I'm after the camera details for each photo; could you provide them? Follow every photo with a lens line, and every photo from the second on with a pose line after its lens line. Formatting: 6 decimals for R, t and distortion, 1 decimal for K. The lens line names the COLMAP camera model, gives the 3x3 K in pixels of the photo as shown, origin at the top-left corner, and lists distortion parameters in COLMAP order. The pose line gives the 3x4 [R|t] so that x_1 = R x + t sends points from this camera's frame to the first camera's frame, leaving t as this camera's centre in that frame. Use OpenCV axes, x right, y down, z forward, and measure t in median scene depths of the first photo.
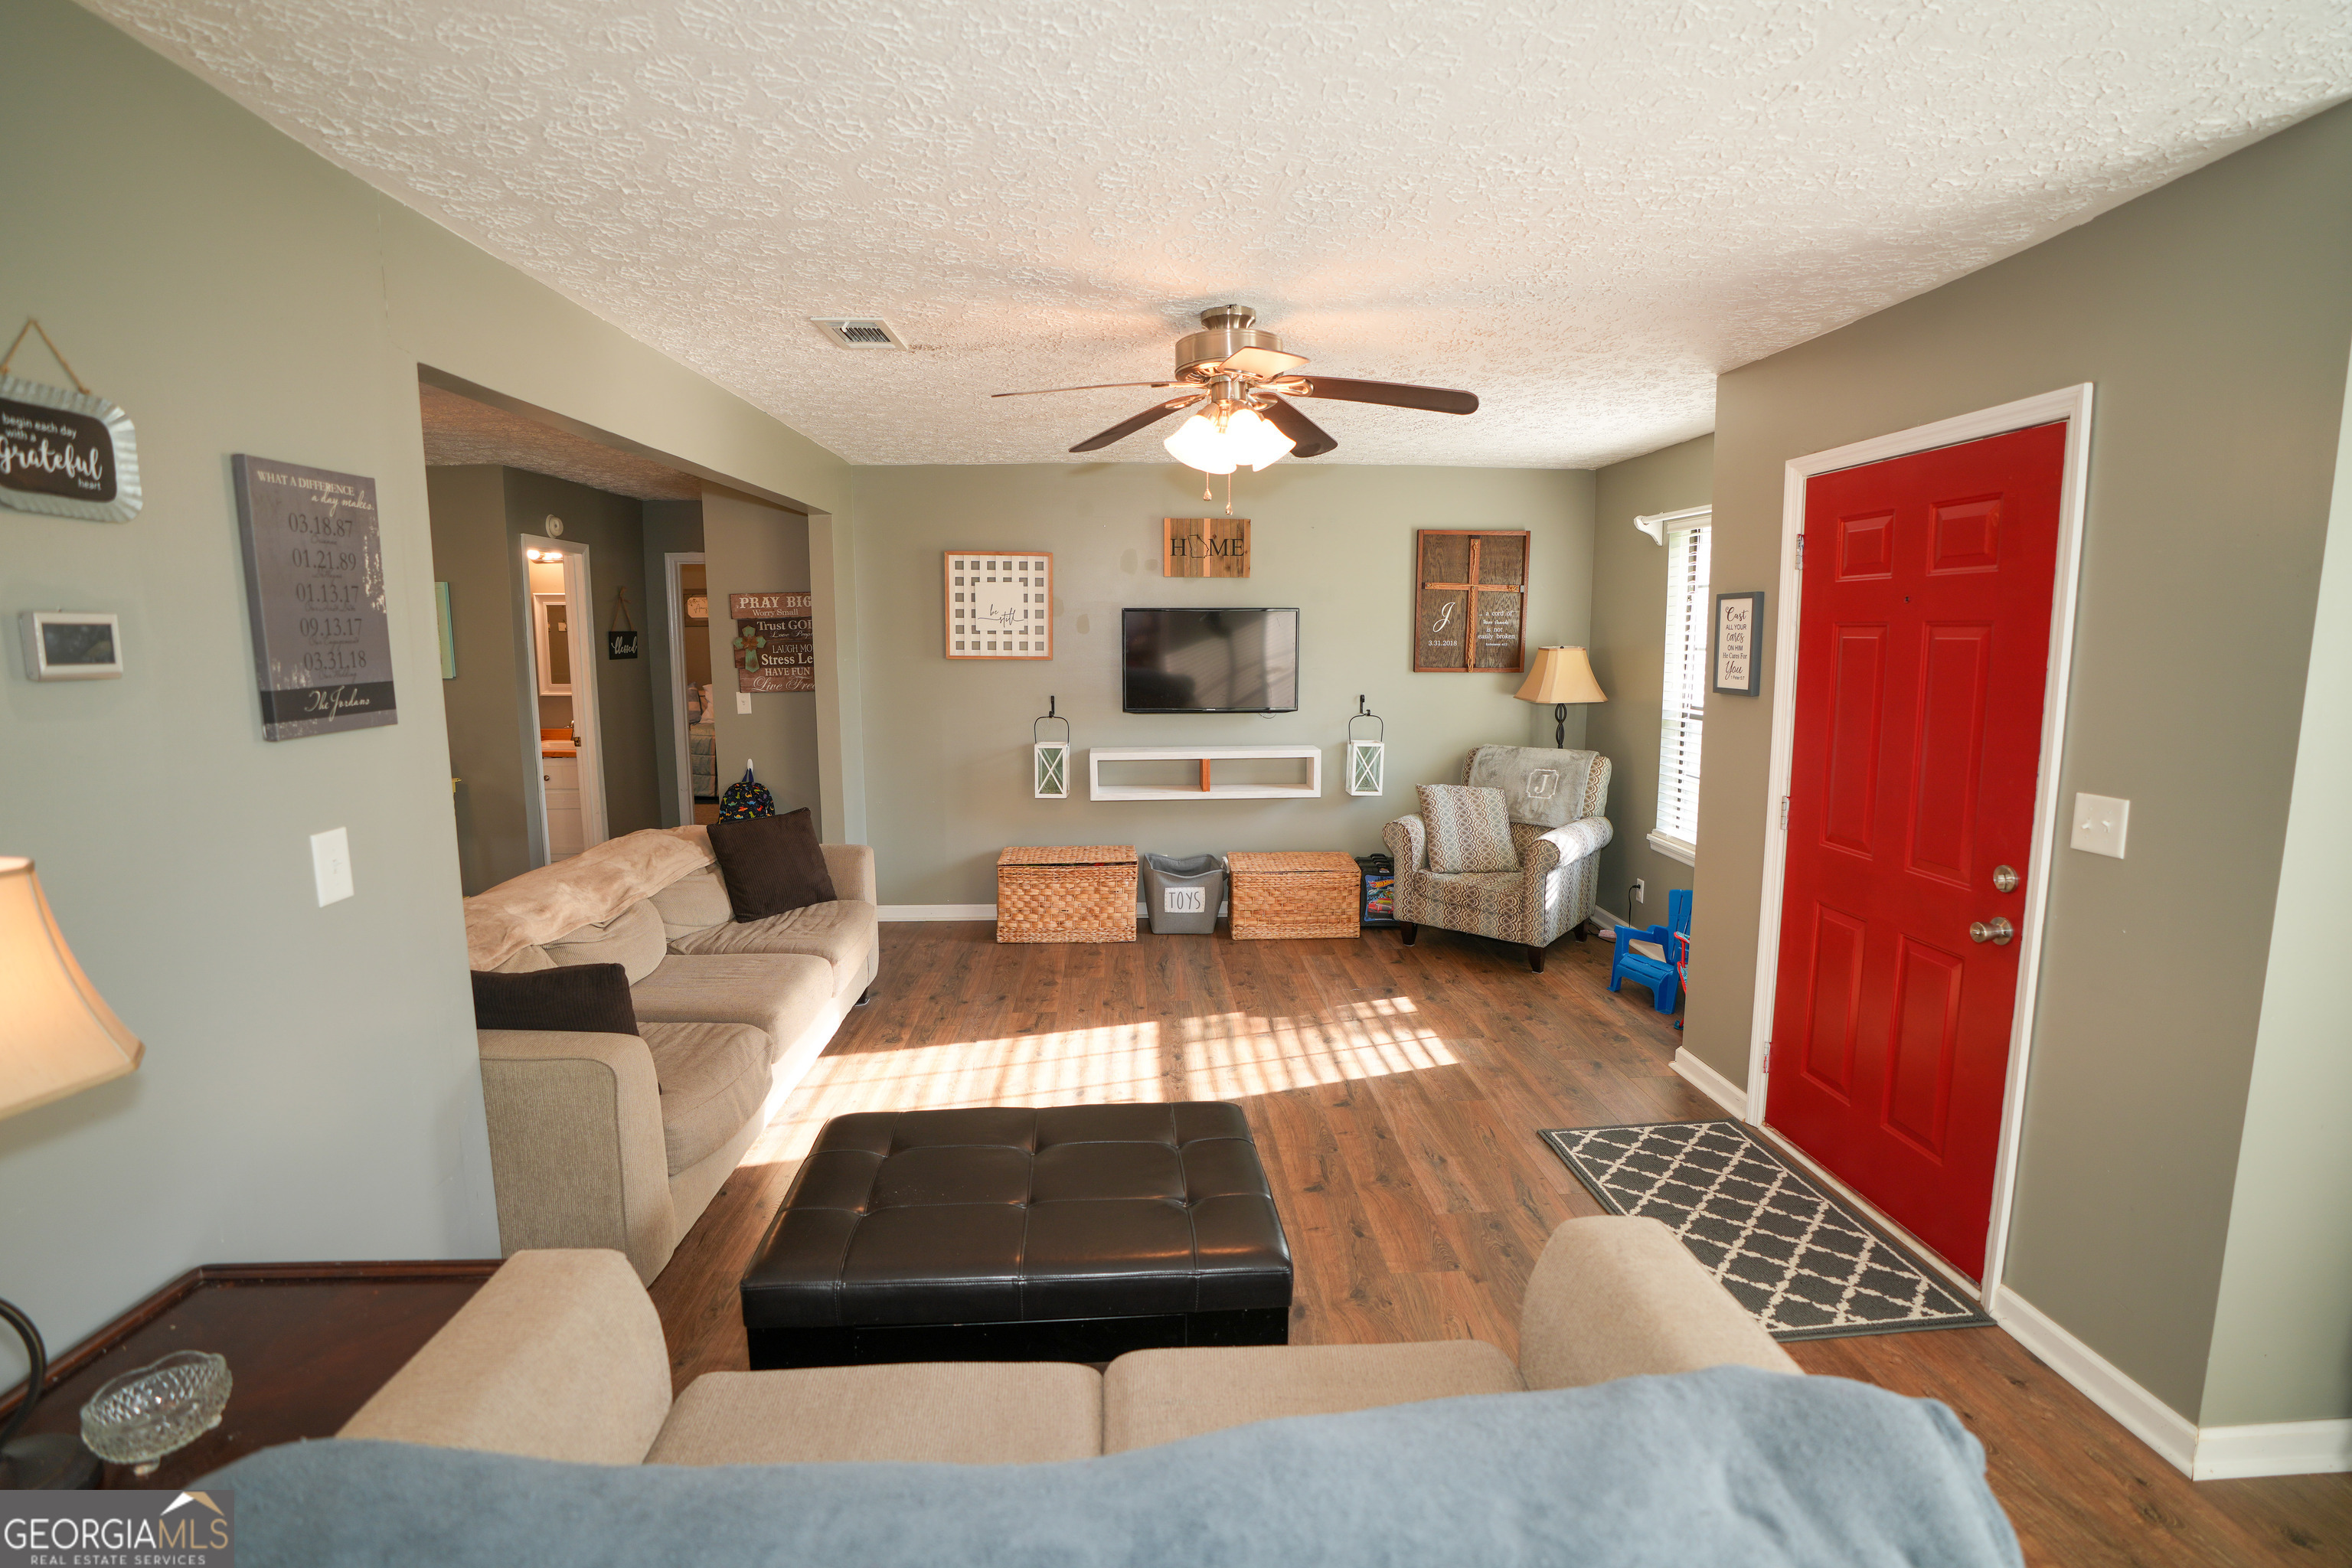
lens RADIAL K [[1103.4, 0, 1188.1], [0, 1103.4, 766.0], [0, 0, 1]] dist [-0.056935, 0.019312]
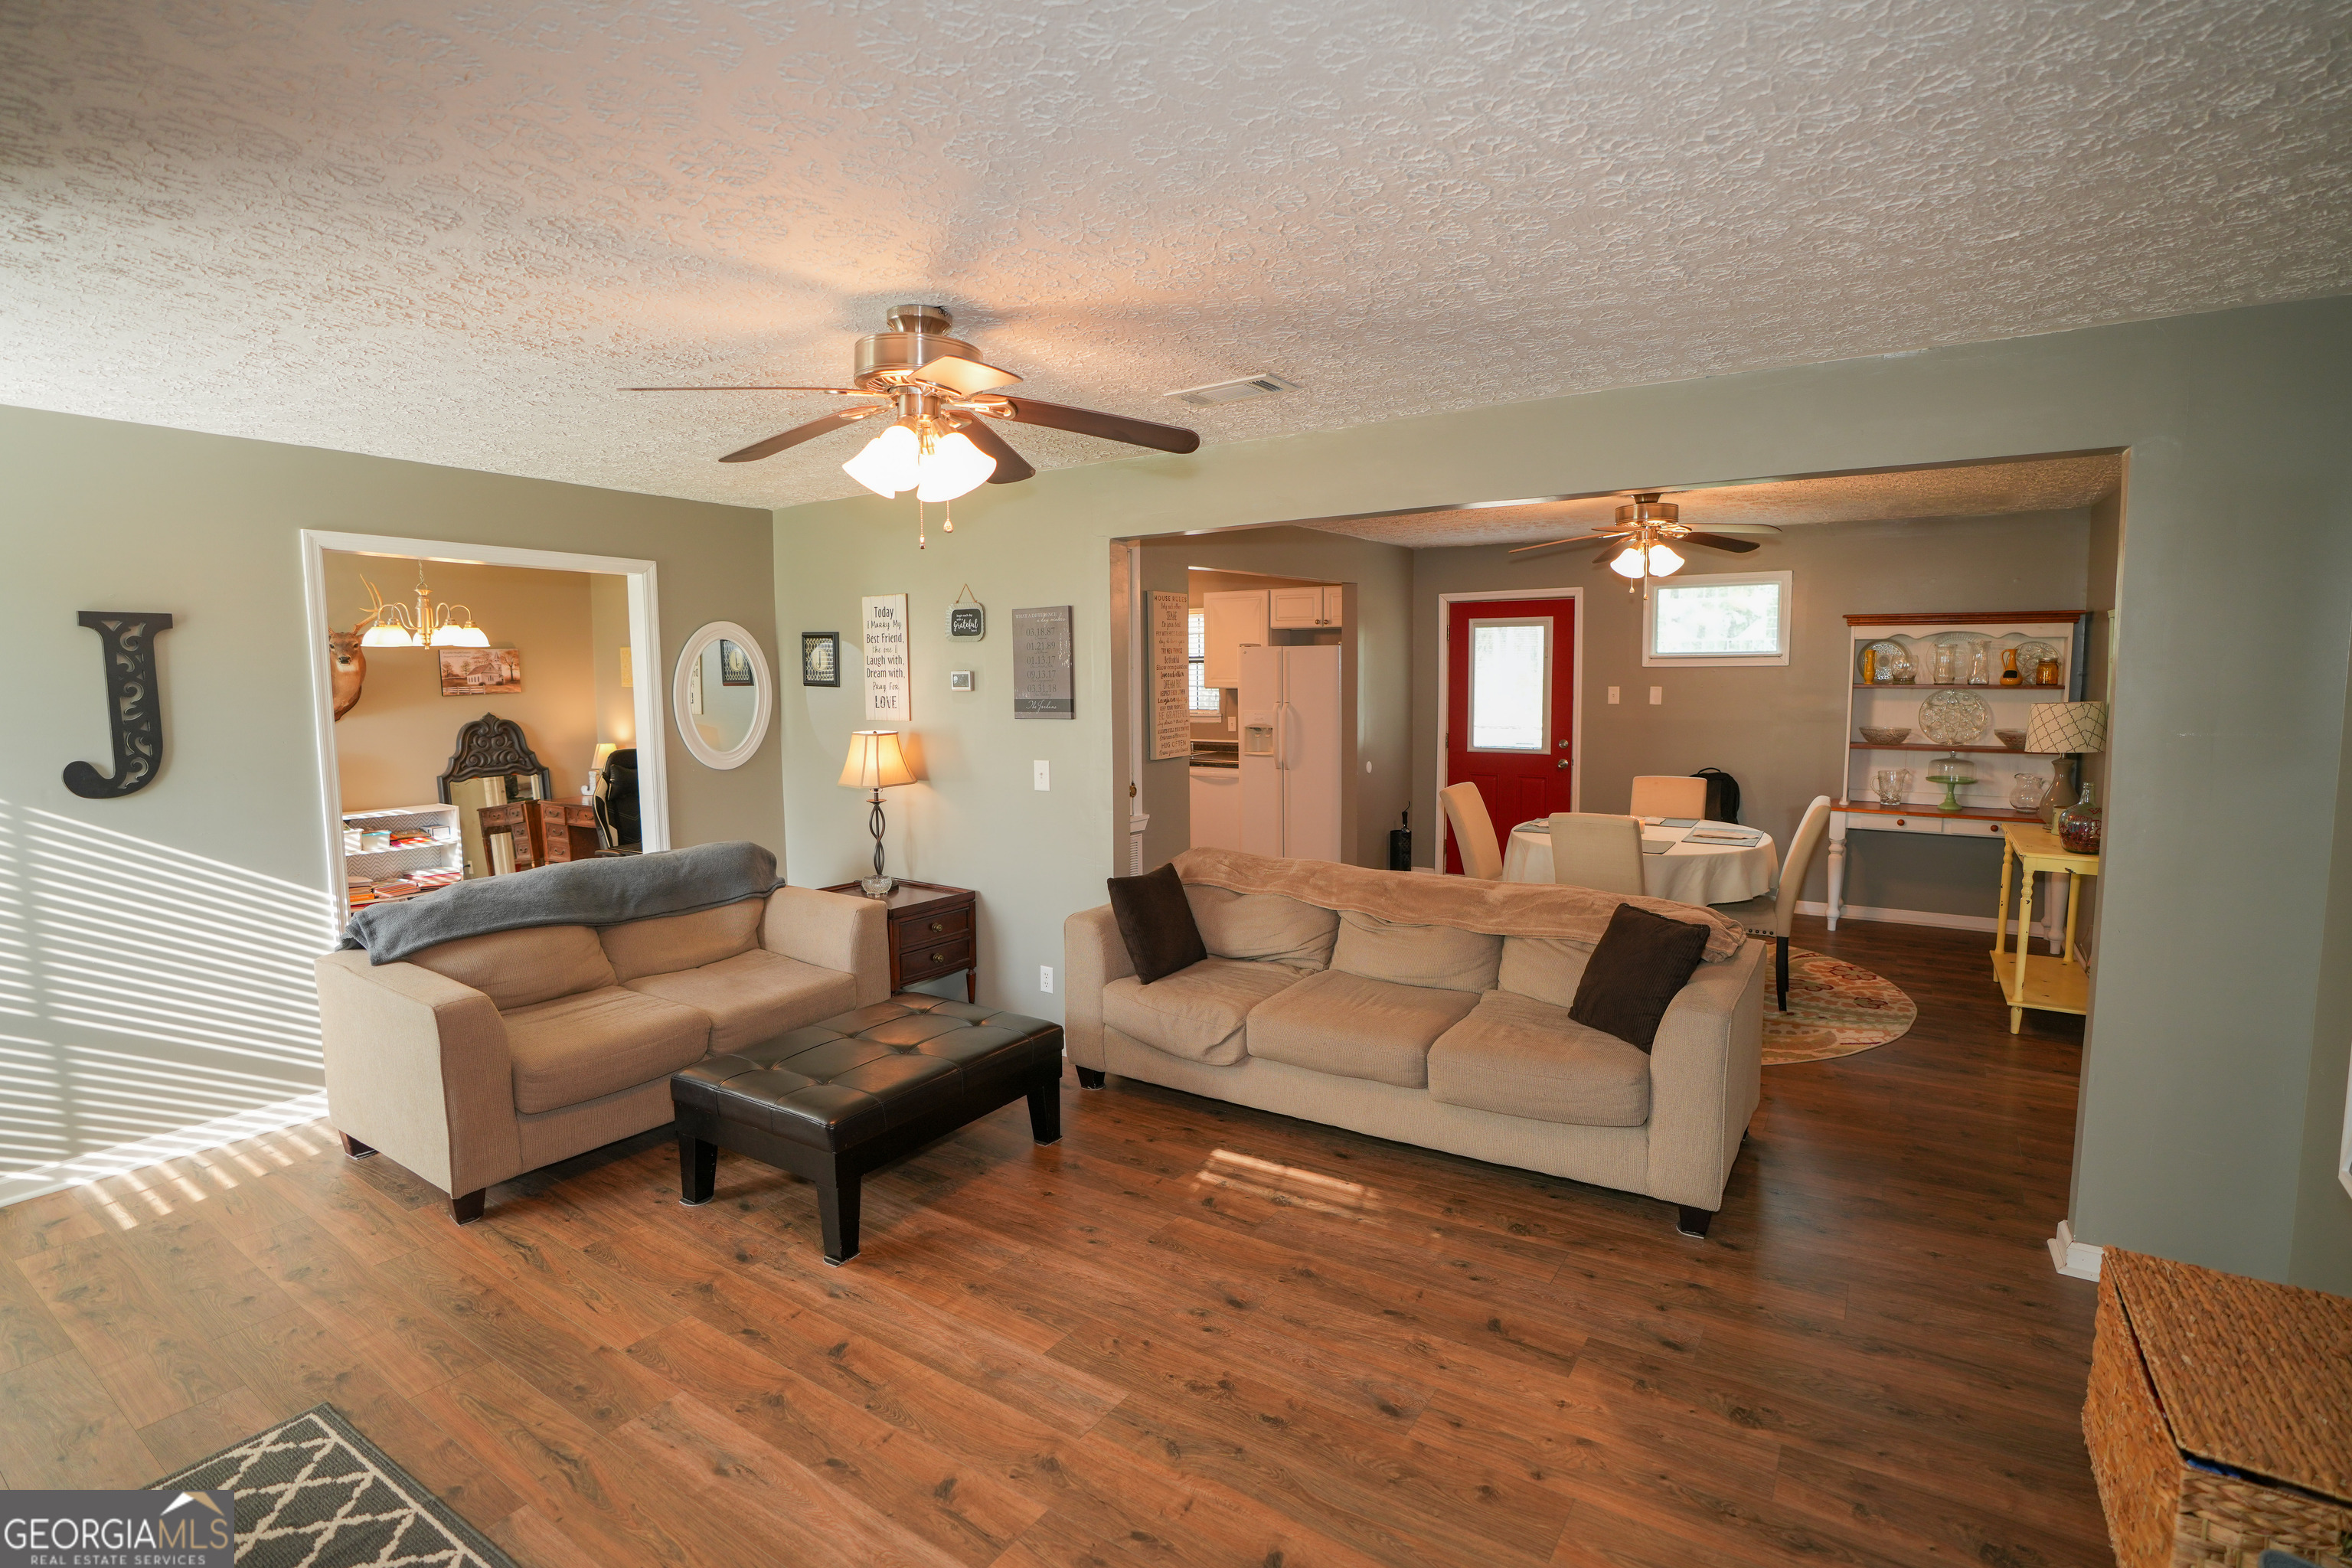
lens RADIAL K [[1127.3, 0, 1192.8], [0, 1127.3, 769.0], [0, 0, 1]] dist [-0.049393, 0.001511]
pose [[-0.596558, 0.076364, -0.798928, 0.758904], [-0.090272, 0.982761, 0.161341, -0.269872], [0.797477, 0.168370, -0.579381, 2.080206]]
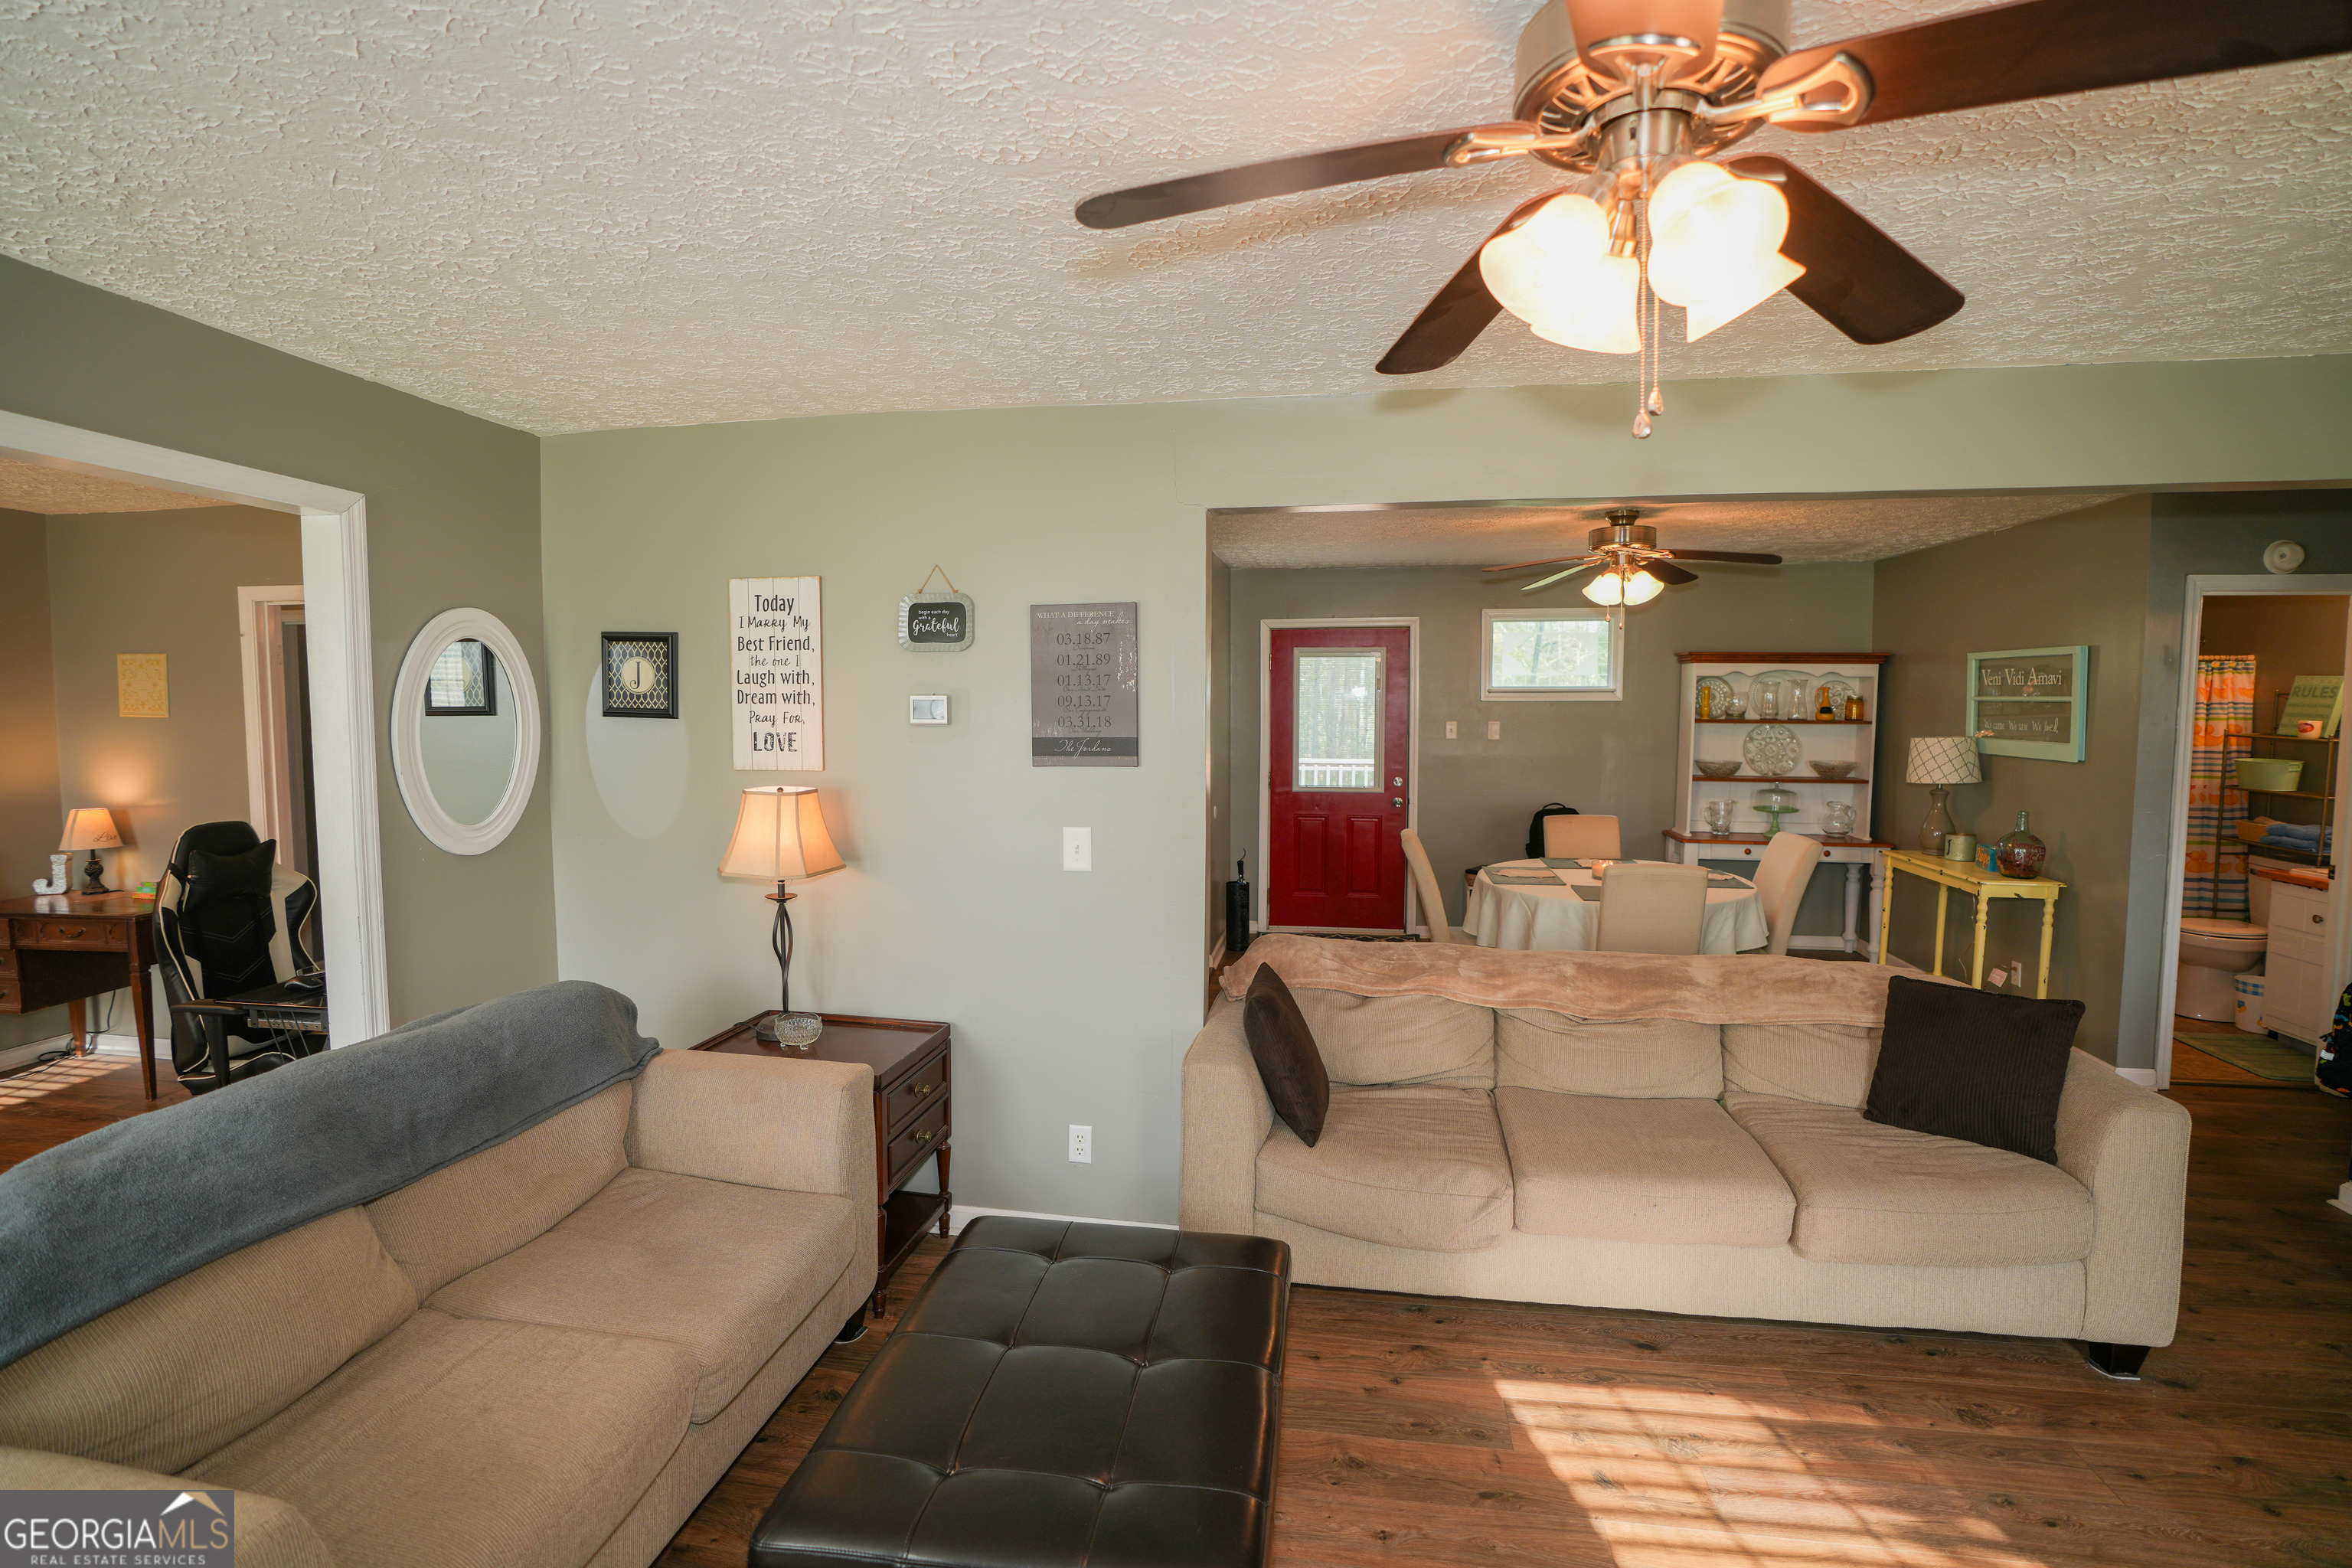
lens RADIAL K [[1103.4, 0, 1196.1], [0, 1103.4, 773.4], [0, 0, 1]] dist [-0.056935, 0.019312]
pose [[-0.221121, 0.063056, -0.973206, 0.596456], [-0.122621, 0.988191, 0.091888, -0.148544], [0.967507, 0.139654, -0.210778, 1.161538]]
